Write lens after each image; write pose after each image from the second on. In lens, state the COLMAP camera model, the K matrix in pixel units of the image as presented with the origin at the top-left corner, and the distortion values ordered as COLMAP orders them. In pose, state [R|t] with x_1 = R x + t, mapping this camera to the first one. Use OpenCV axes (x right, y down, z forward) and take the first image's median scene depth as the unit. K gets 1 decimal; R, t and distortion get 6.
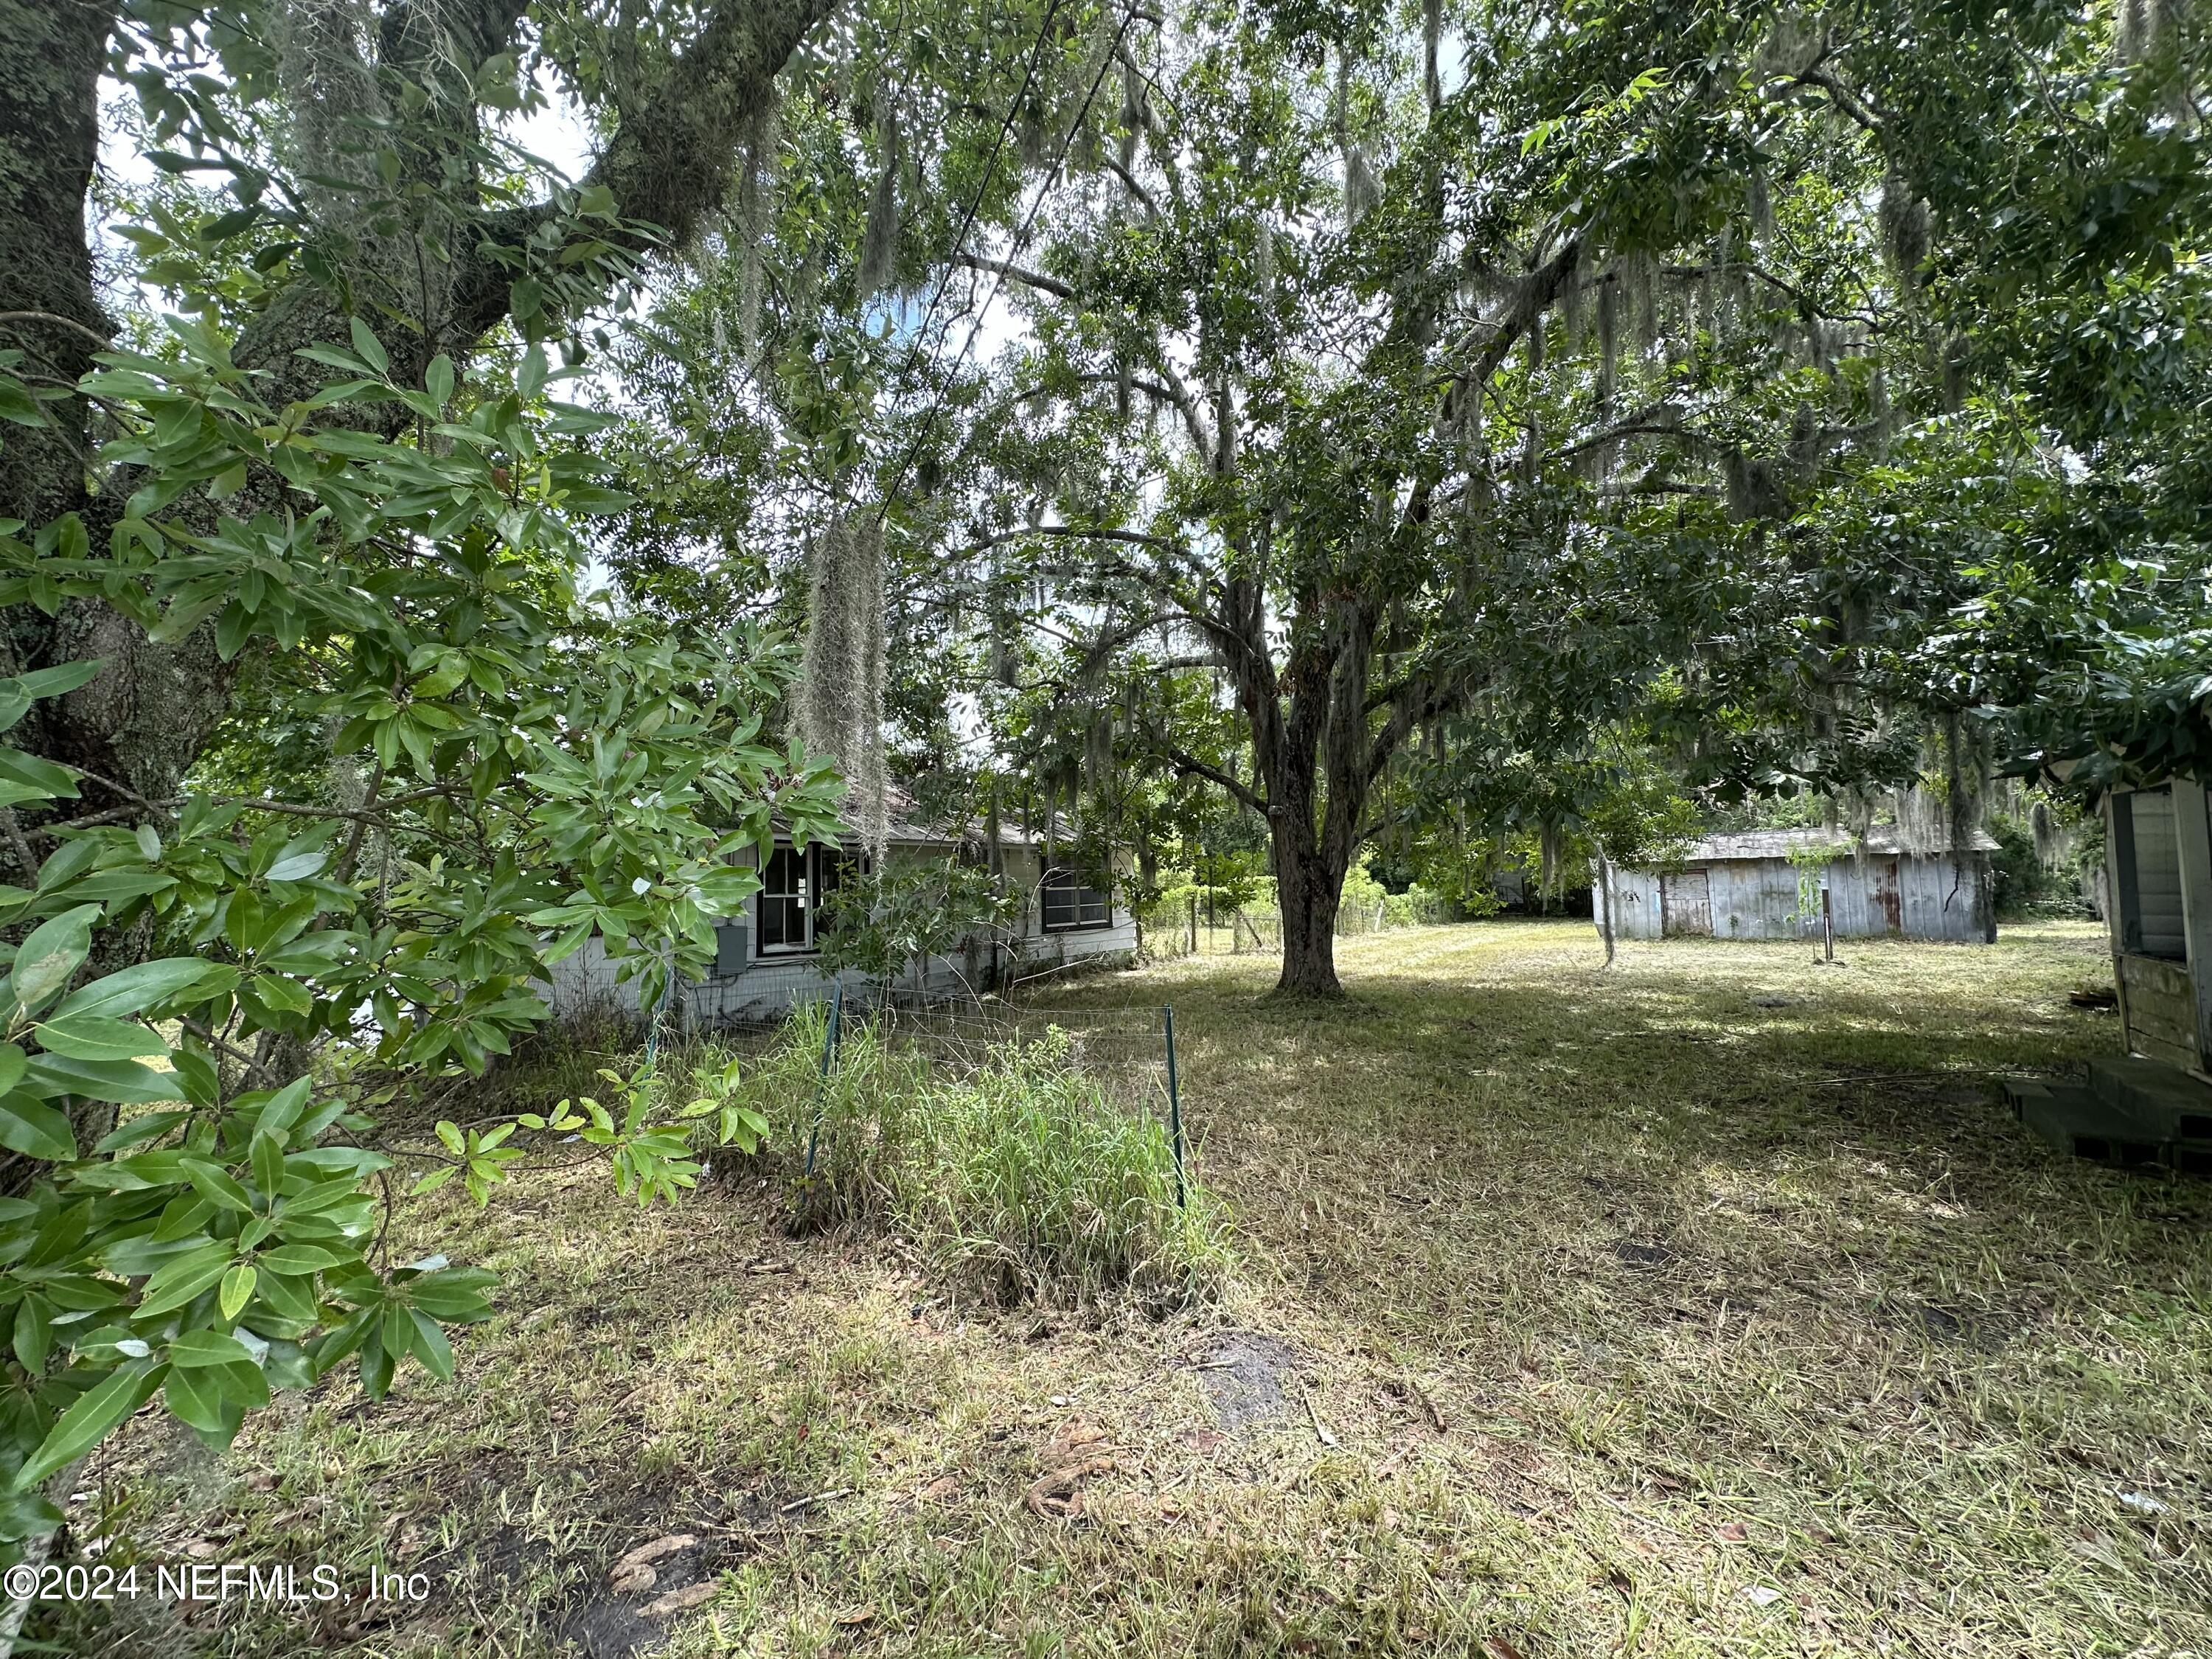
lens RADIAL K [[897.8, 0, 1100.7], [0, 897.8, 843.2], [0, 0, 1]] dist [0.002565, 0.000145]
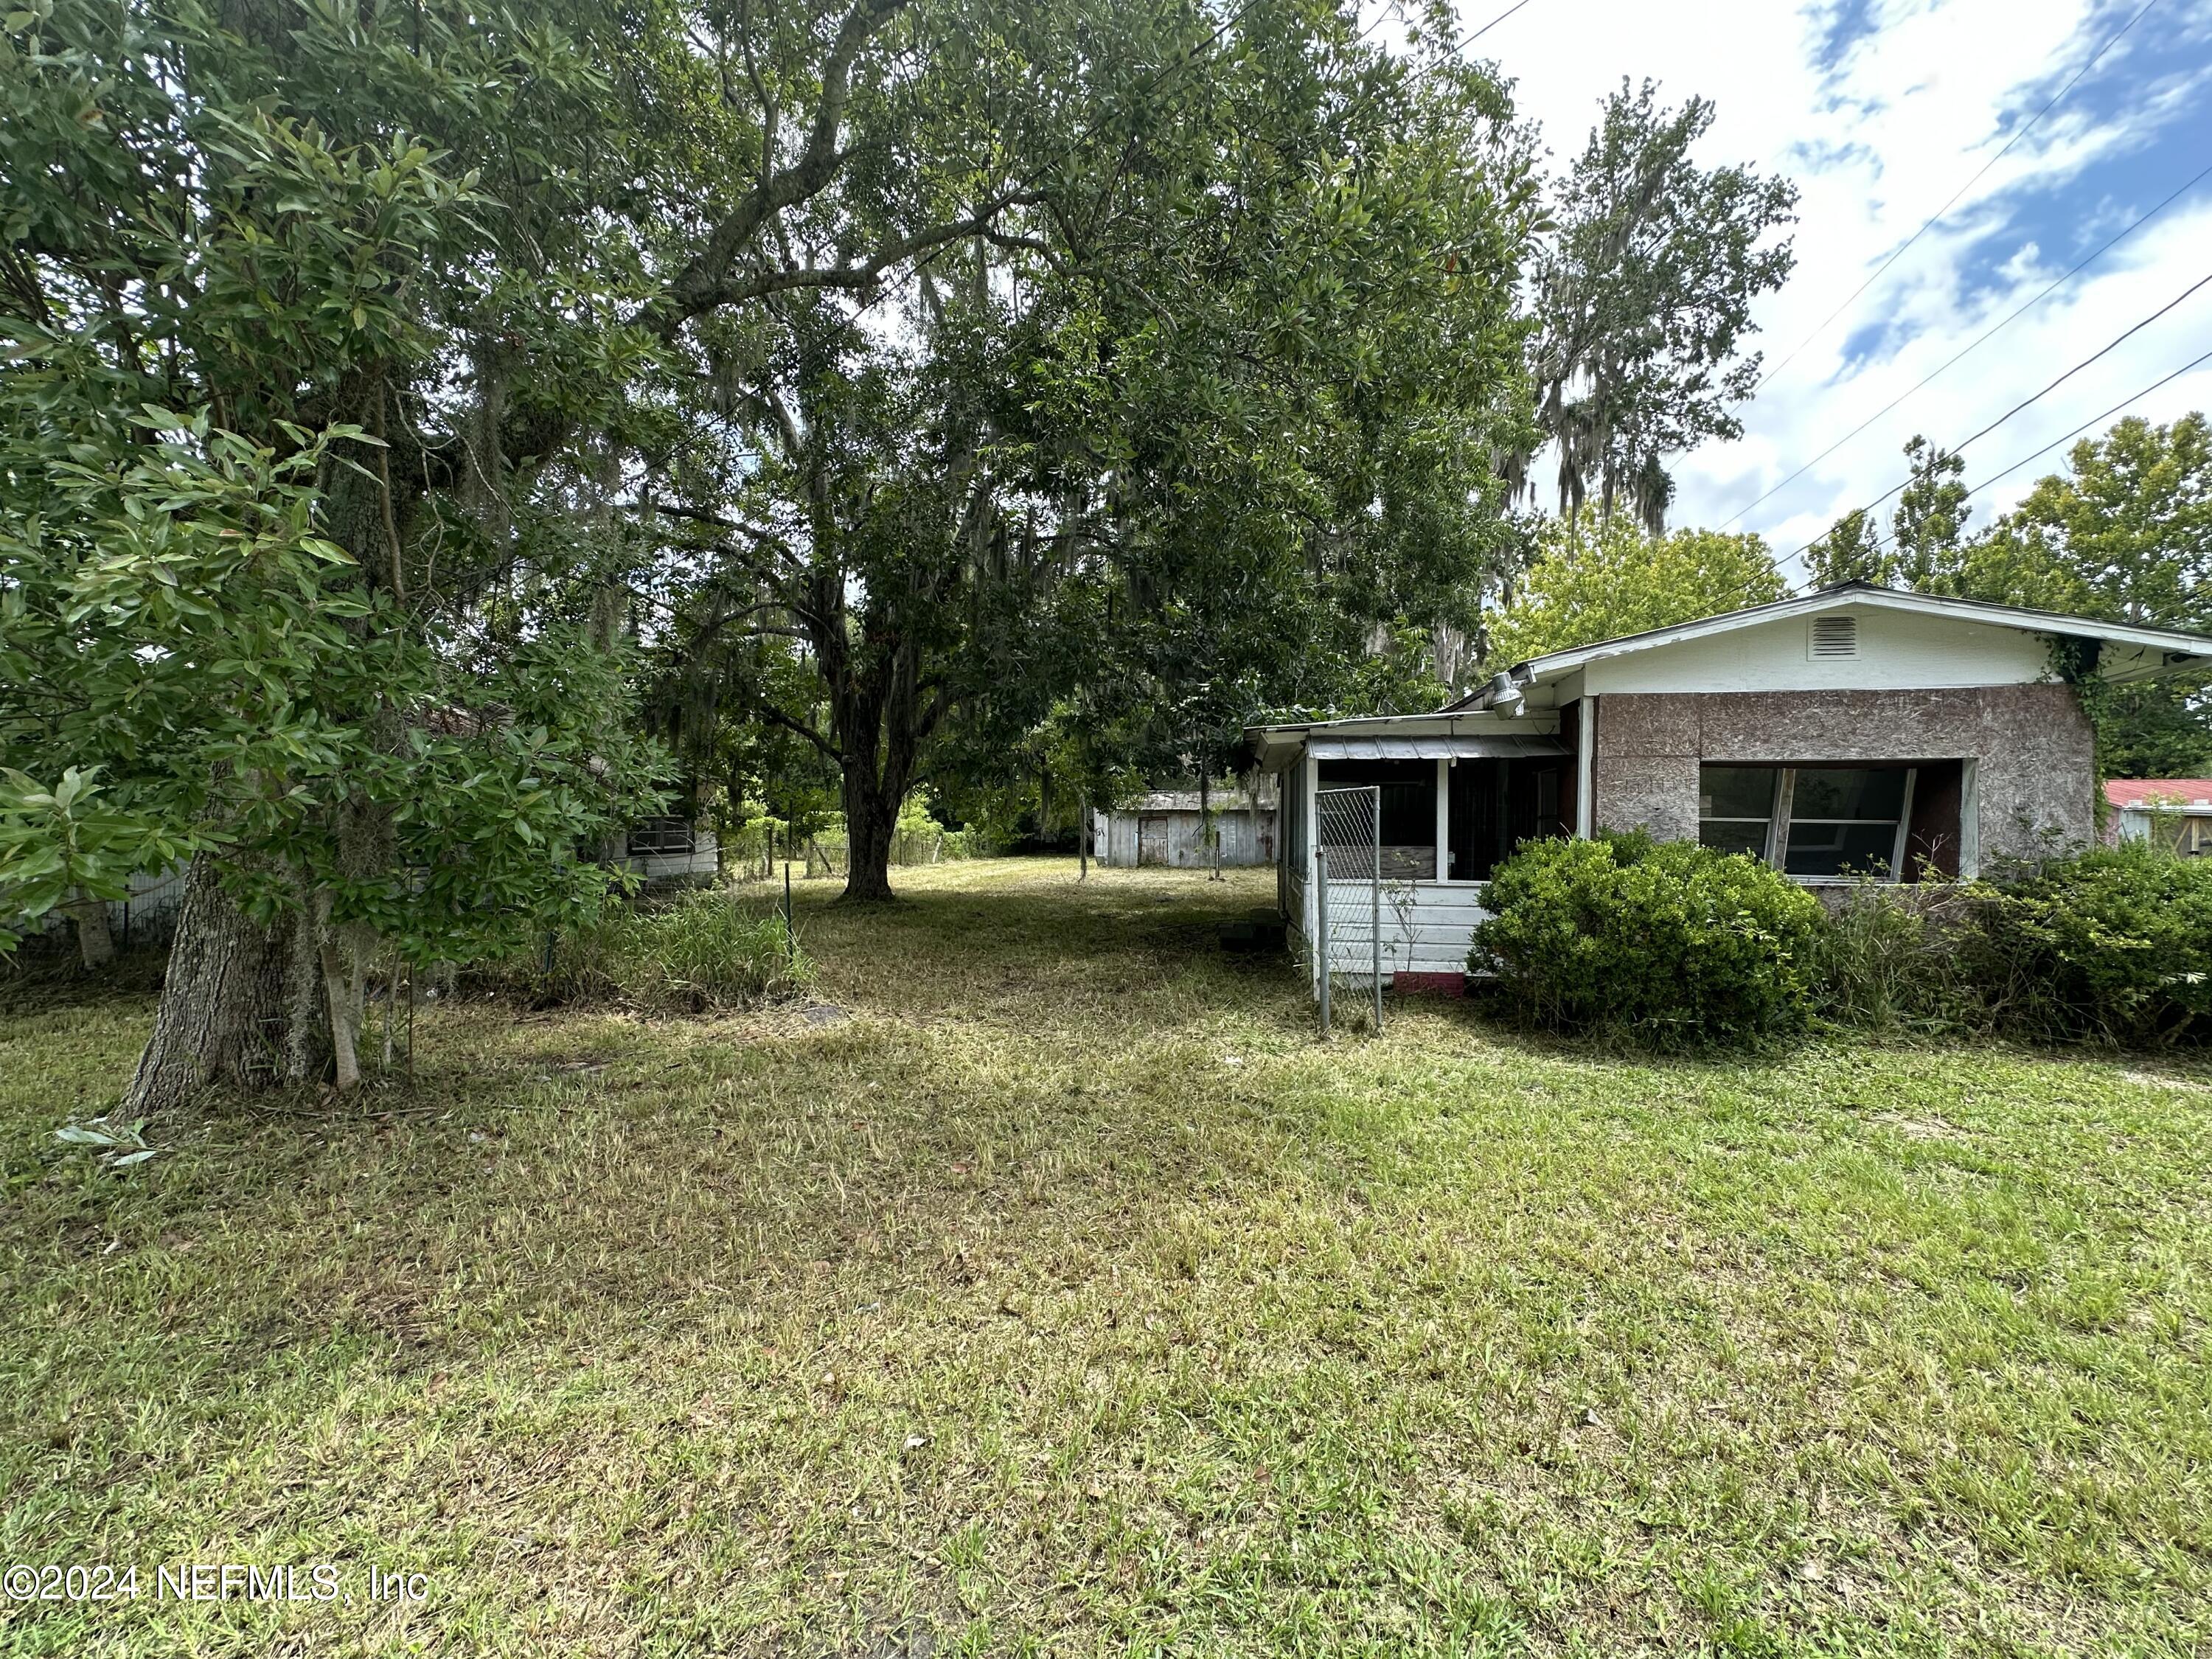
lens RADIAL K [[897.8, 0, 1098.9], [0, 897.8, 843.5], [0, 0, 1]] dist [0.002565, 0.000145]
pose [[0.893613, 0.017779, 0.448486, -0.041458], [-0.047970, 0.997275, 0.056047, -0.003111], [-0.446267, -0.071598, 0.892031, -0.229994]]
